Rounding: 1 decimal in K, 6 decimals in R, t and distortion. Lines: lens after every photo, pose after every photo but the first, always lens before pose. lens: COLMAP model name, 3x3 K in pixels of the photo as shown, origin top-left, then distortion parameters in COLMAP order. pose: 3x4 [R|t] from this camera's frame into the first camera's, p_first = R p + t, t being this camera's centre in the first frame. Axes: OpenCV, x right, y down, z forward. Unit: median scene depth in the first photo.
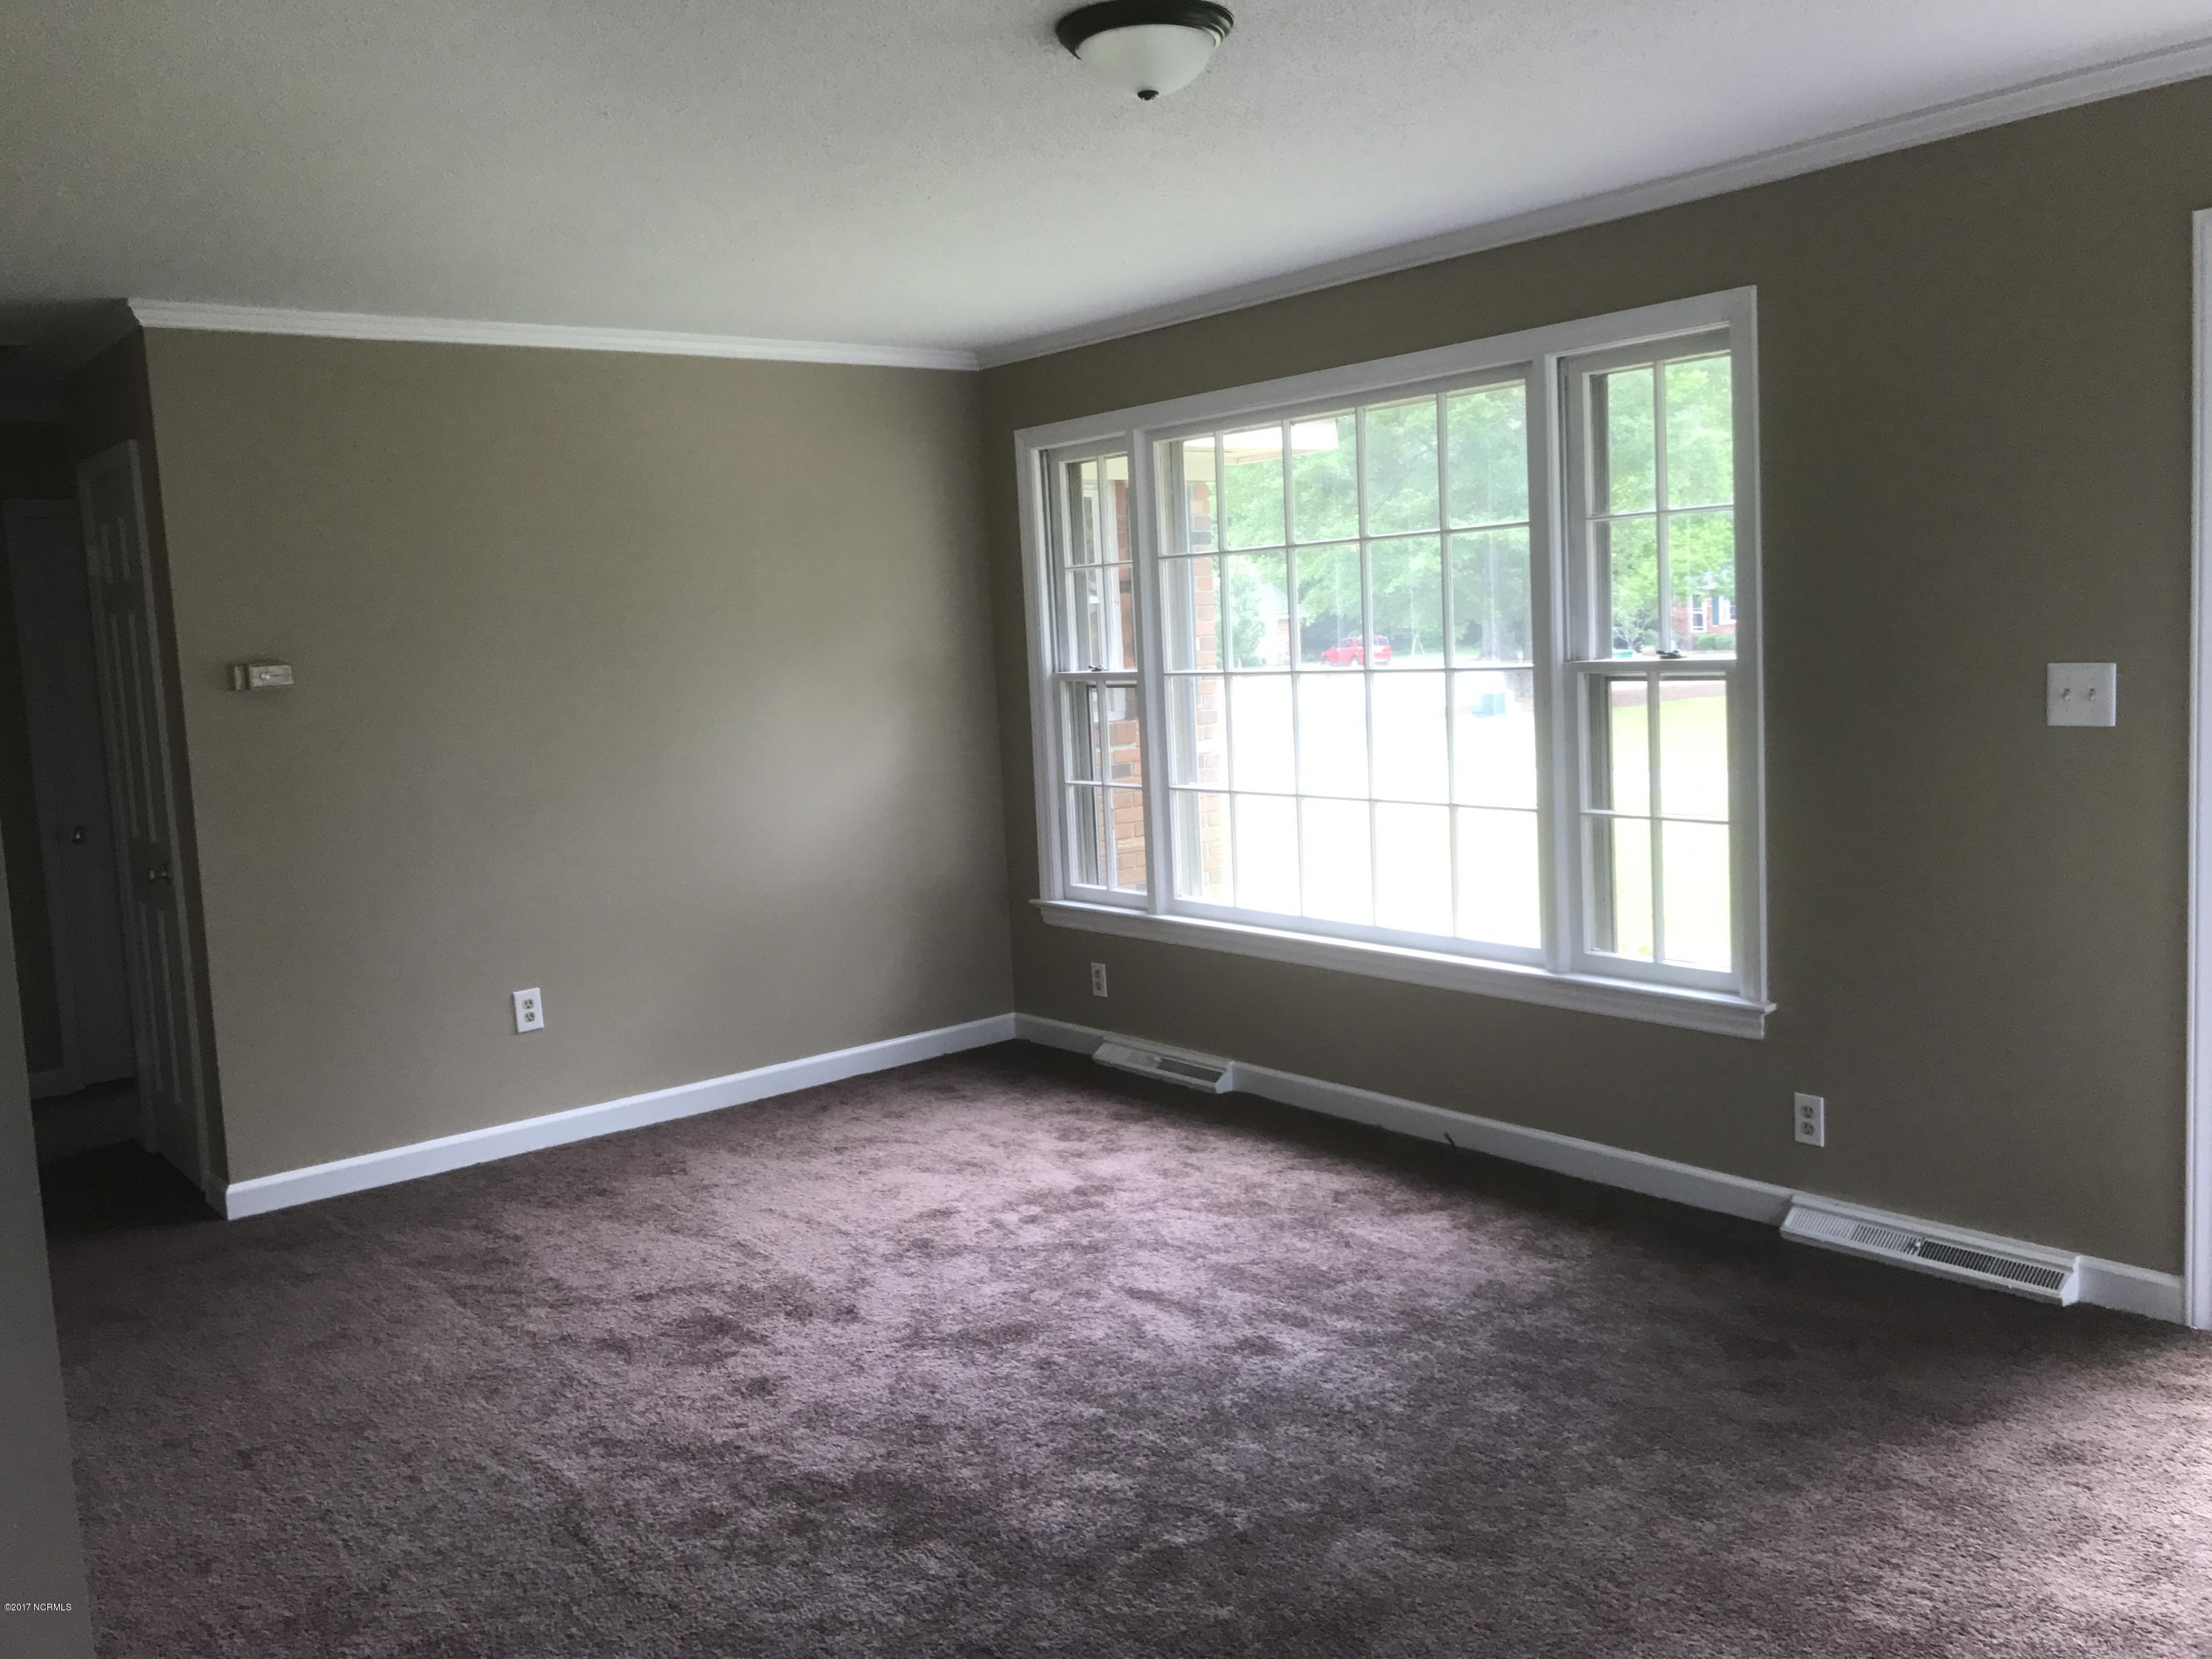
lens RADIAL K [[1787.3, 0, 1105.7], [0, 1787.3, 795.2], [0, 0, 1]] dist [0.001047, -0.000604]
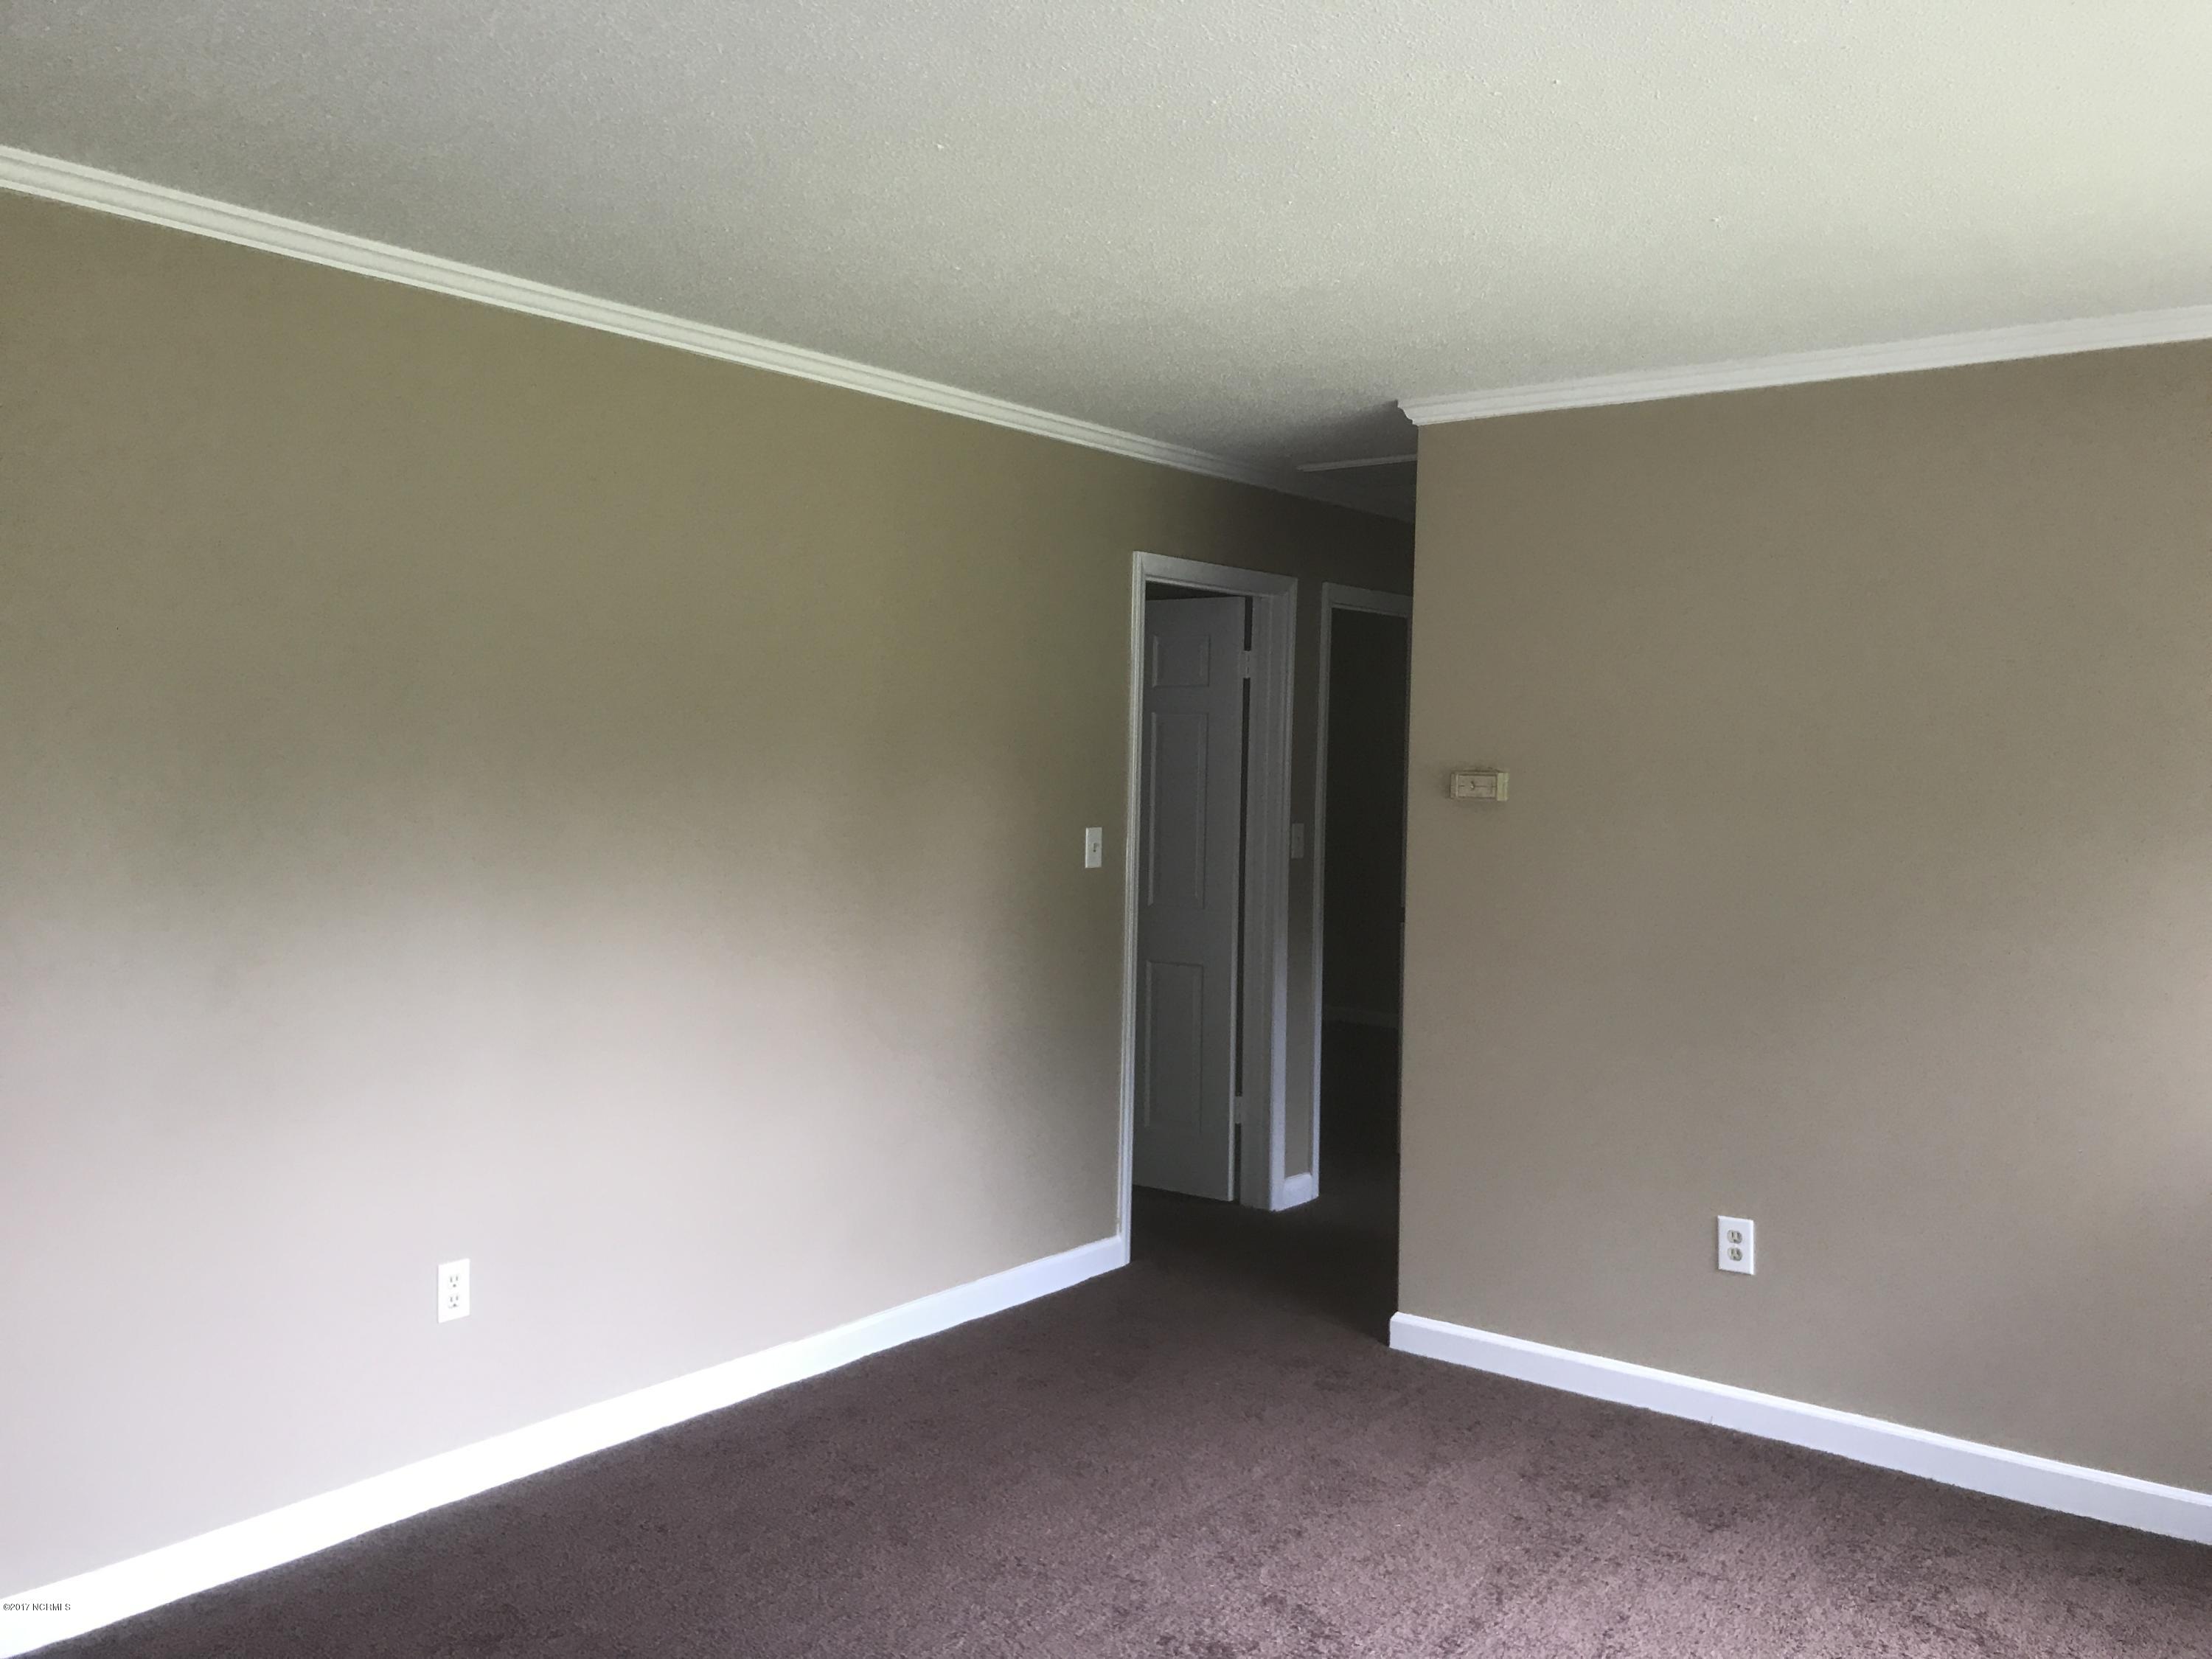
lens RADIAL K [[1826.5, 0, 1106.0], [0, 1826.5, 829.5], [0, 0, 1]] dist [0.012361, 0.009145]
pose [[0.222802, 0.089419, -0.970754, 0.400976], [-0.120201, 0.990706, 0.063669, -0.081525], [0.967425, 0.102501, 0.231479, 0.597159]]
